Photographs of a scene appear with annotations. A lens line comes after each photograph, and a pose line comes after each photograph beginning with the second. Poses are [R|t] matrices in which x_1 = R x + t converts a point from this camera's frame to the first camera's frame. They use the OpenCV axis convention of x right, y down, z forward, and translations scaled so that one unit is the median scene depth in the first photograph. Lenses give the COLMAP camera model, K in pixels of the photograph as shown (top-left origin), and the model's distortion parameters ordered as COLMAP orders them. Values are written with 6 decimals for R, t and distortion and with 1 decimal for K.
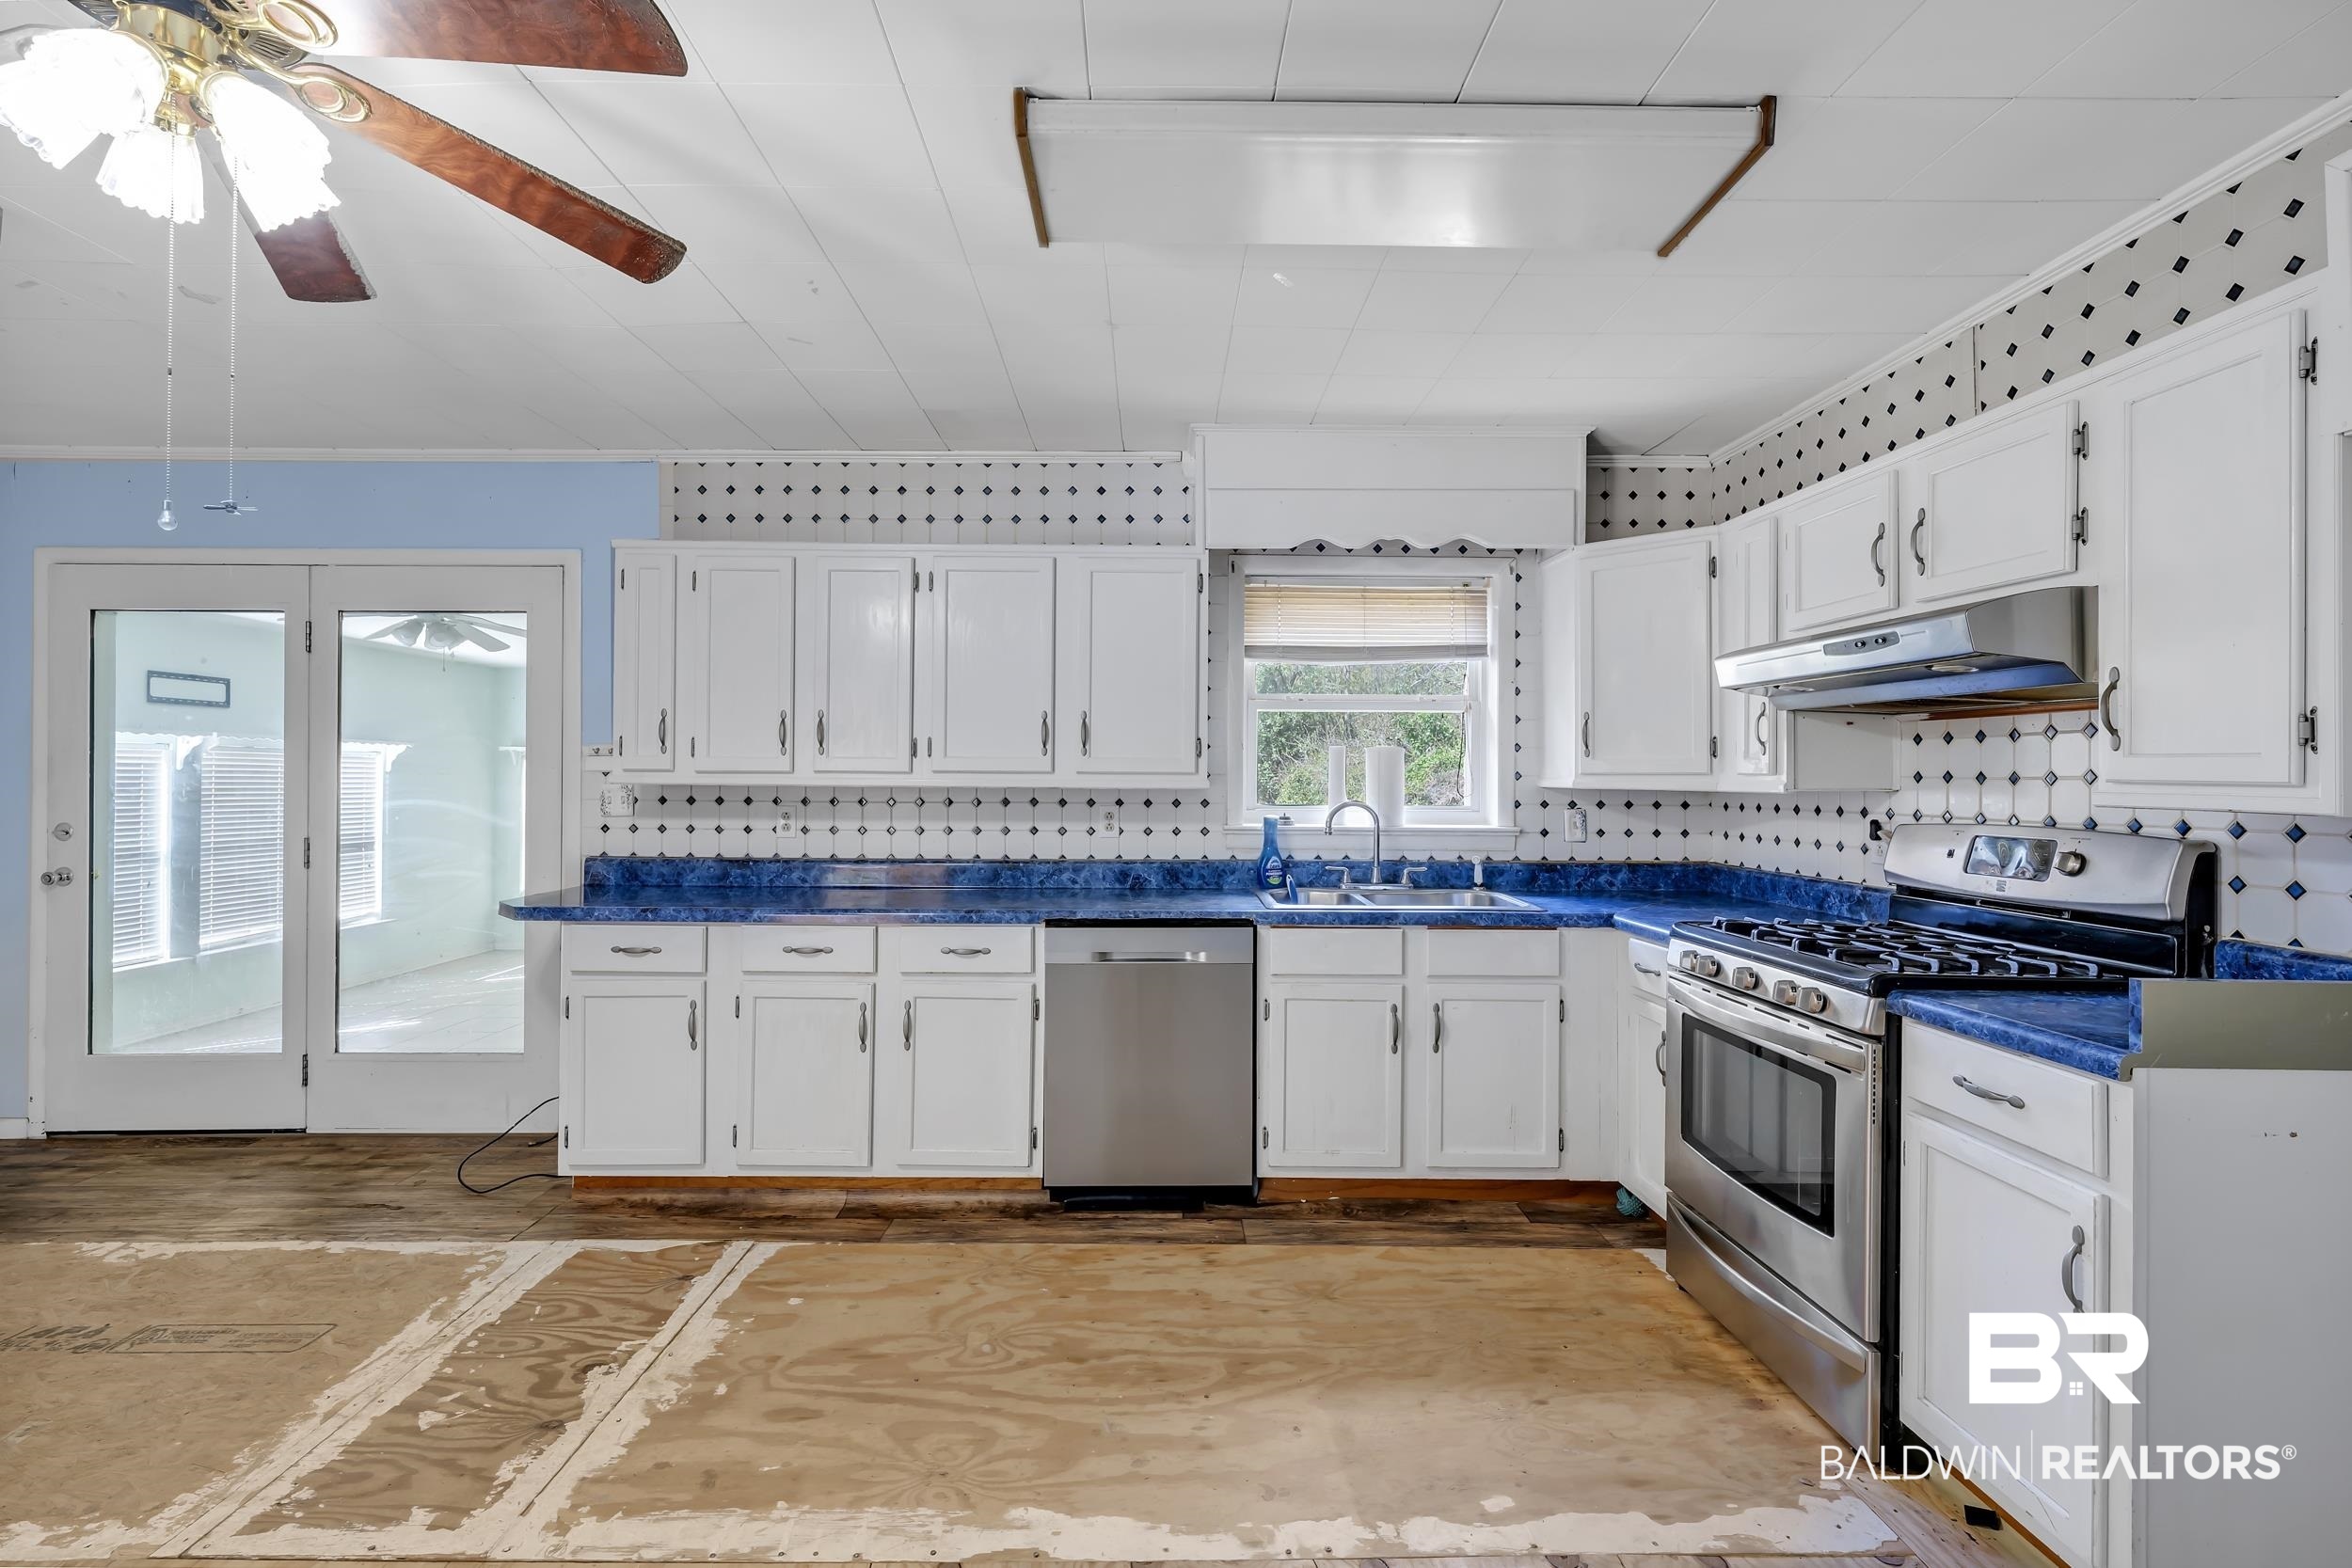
lens RADIAL K [[1058.1, 0, 1161.2], [0, 1058.1, 766.3], [0, 0, 1]] dist [-0.000161, 0.000468]
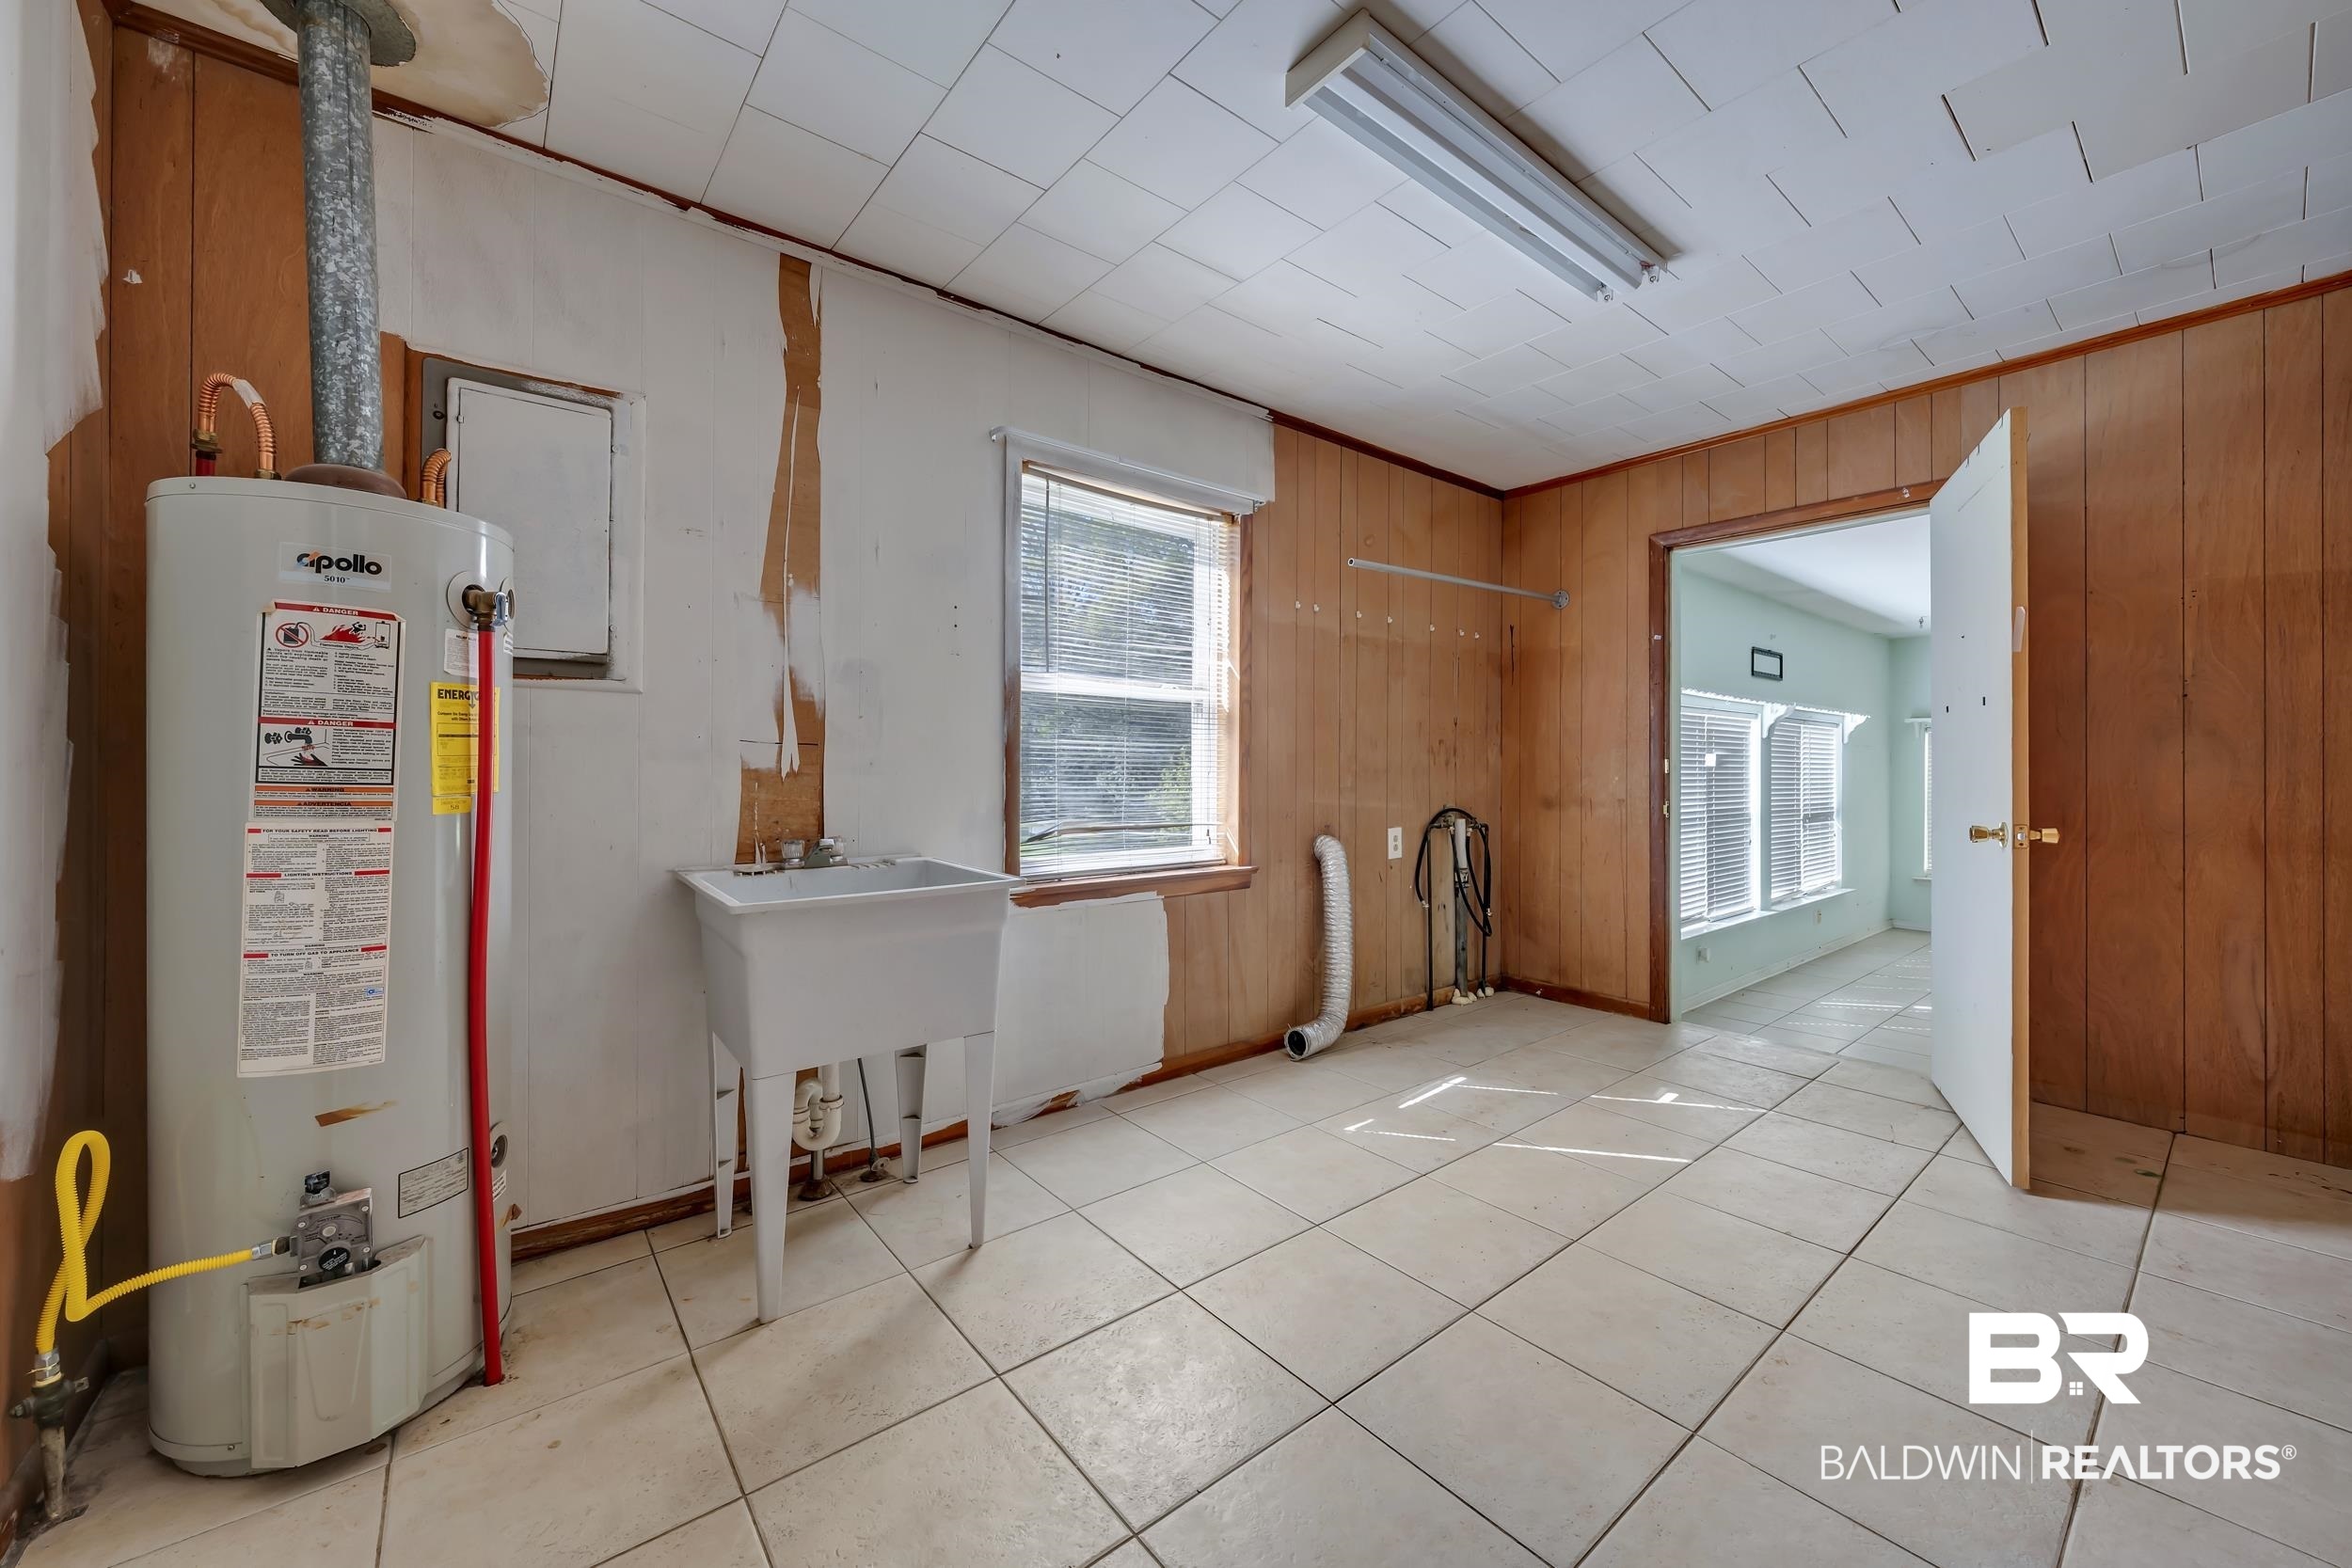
lens RADIAL K [[897.0, 0, 1191.0], [0, 897.0, 767.3], [0, 0, 1]] dist [-0.001926, -0.000041]
pose [[0.624222, 0.000932, -0.781247, -1.390070], [0.006229, 0.999962, 0.006170, 0.058676], [0.781222, -0.008718, 0.624192, -0.087230]]
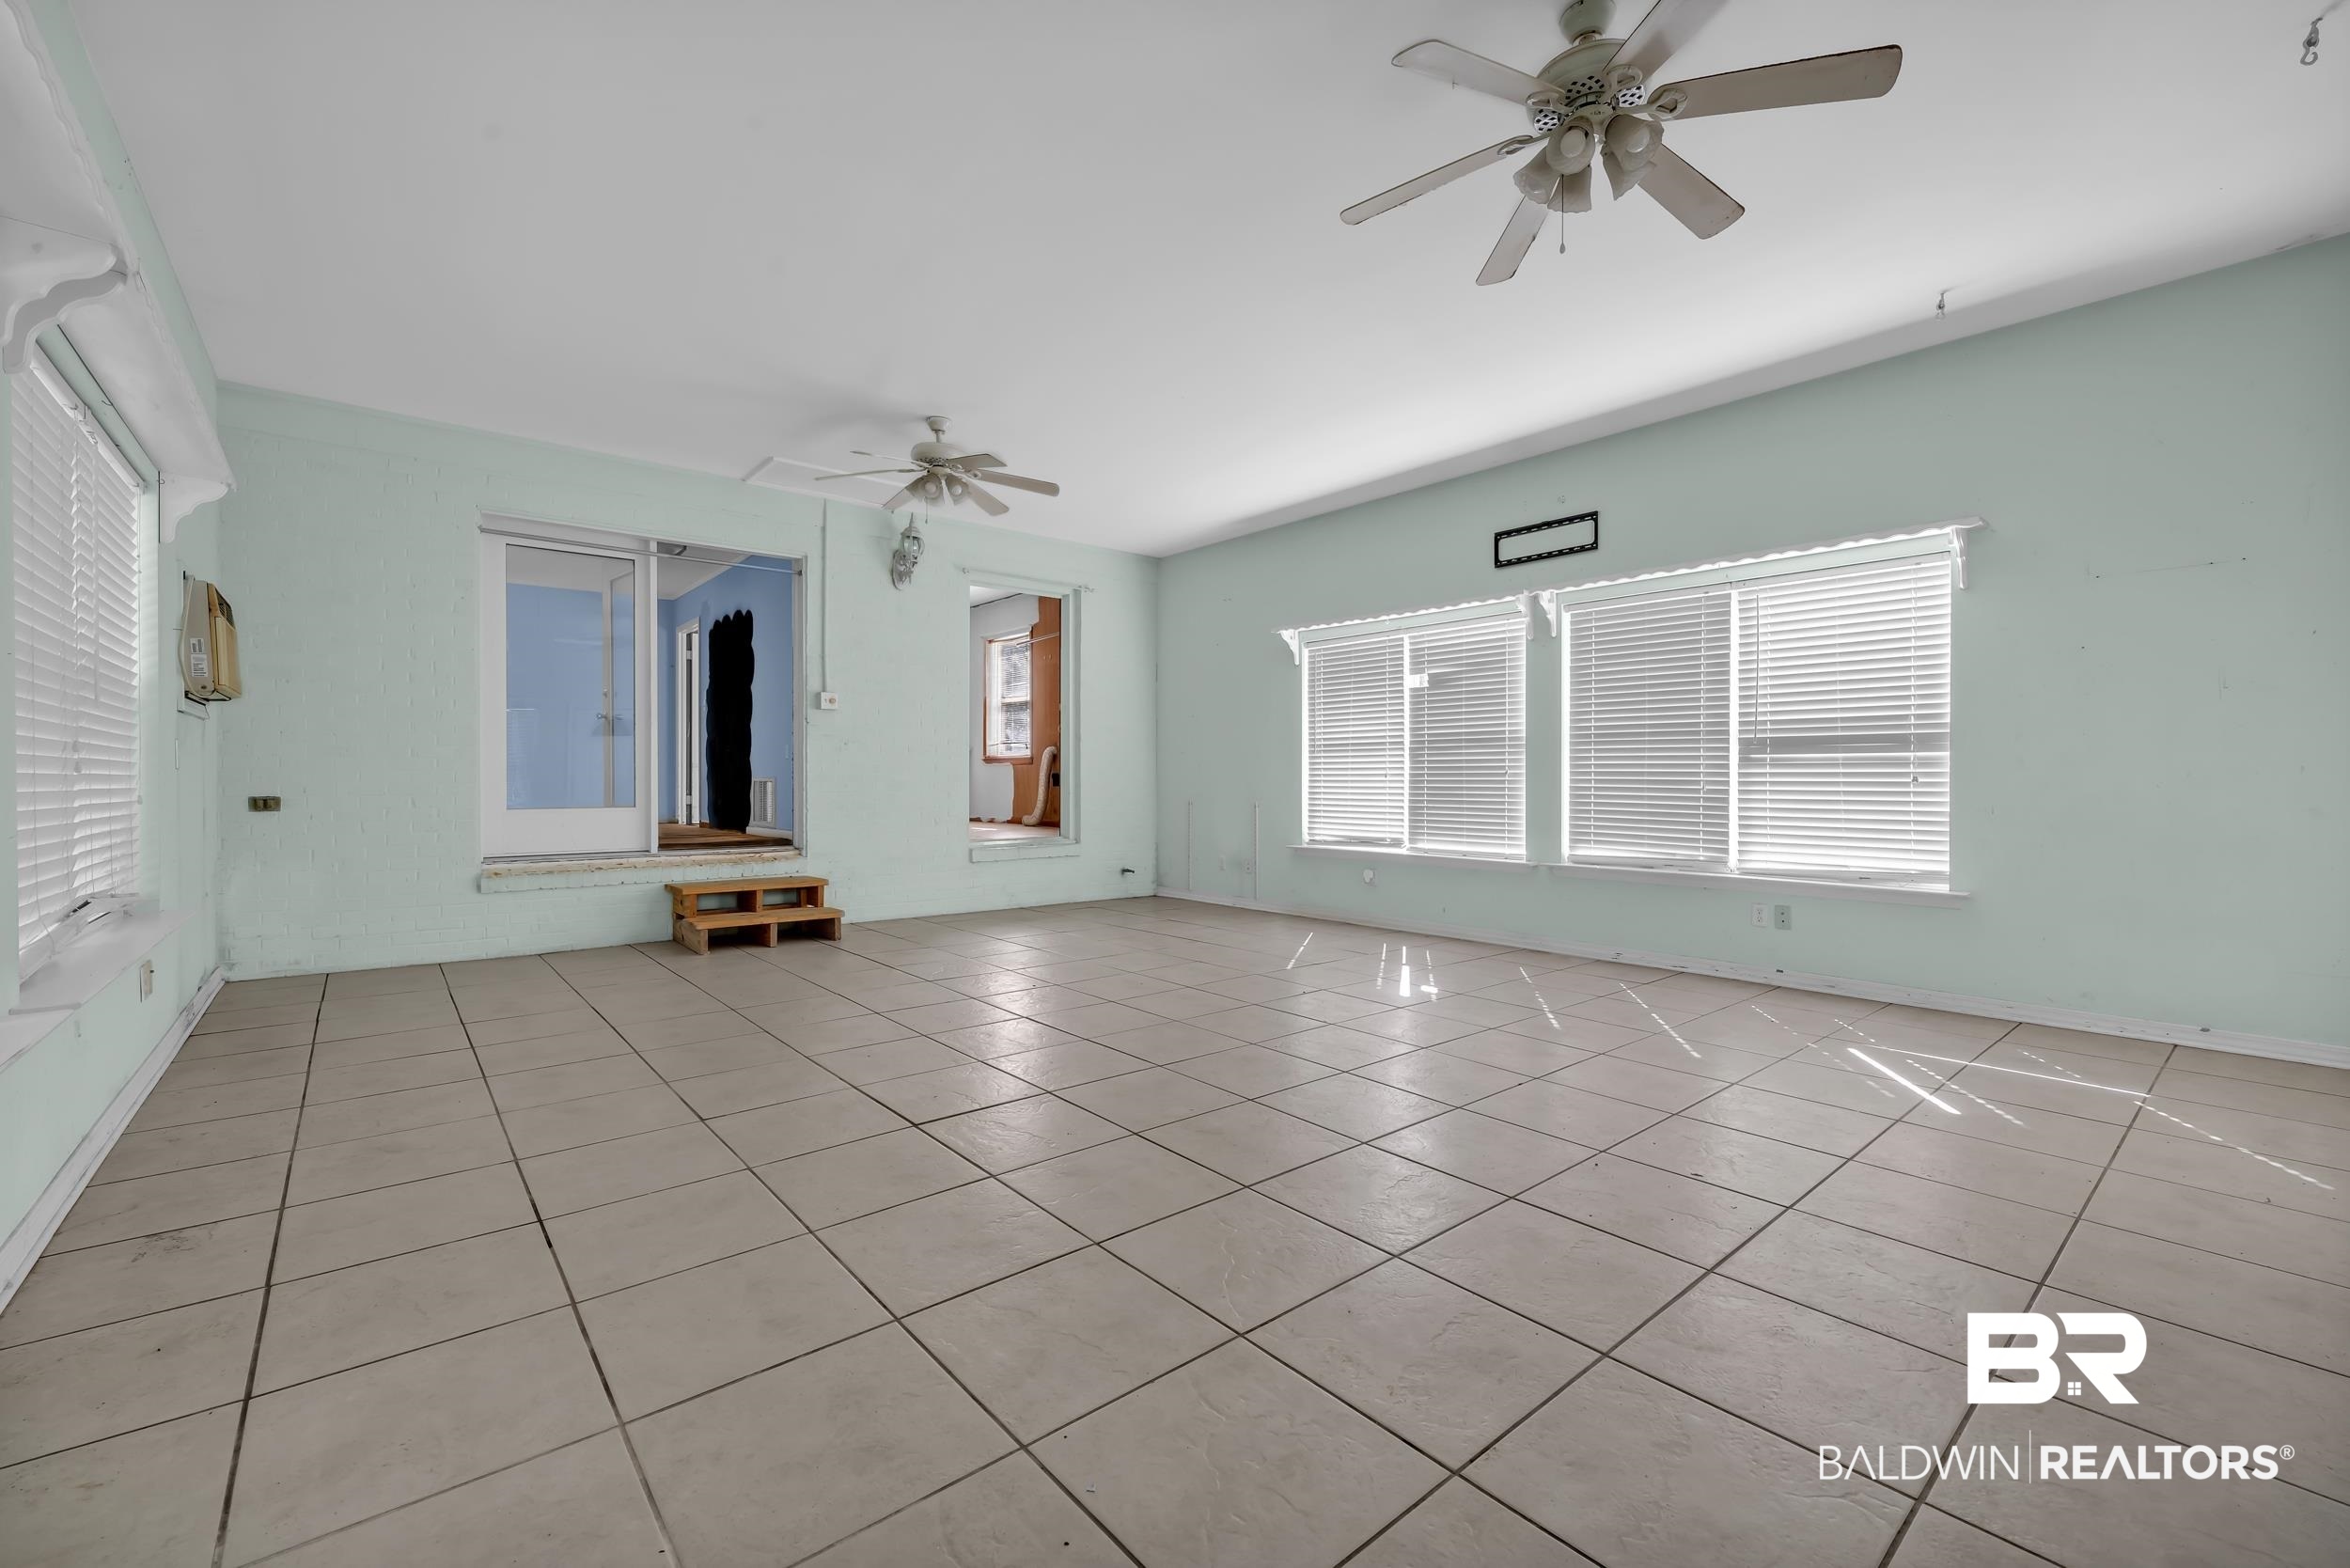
lens RADIAL K [[945.9, 0, 1177.1], [0, 945.9, 777.2], [0, 0, 1]] dist [0.000207, -0.000968]
pose [[-0.764292, 0.001086, -0.644869, -0.537967], [0.007931, 0.999939, -0.007715, 0.283800], [0.644821, -0.011011, -0.764254, 3.364065]]
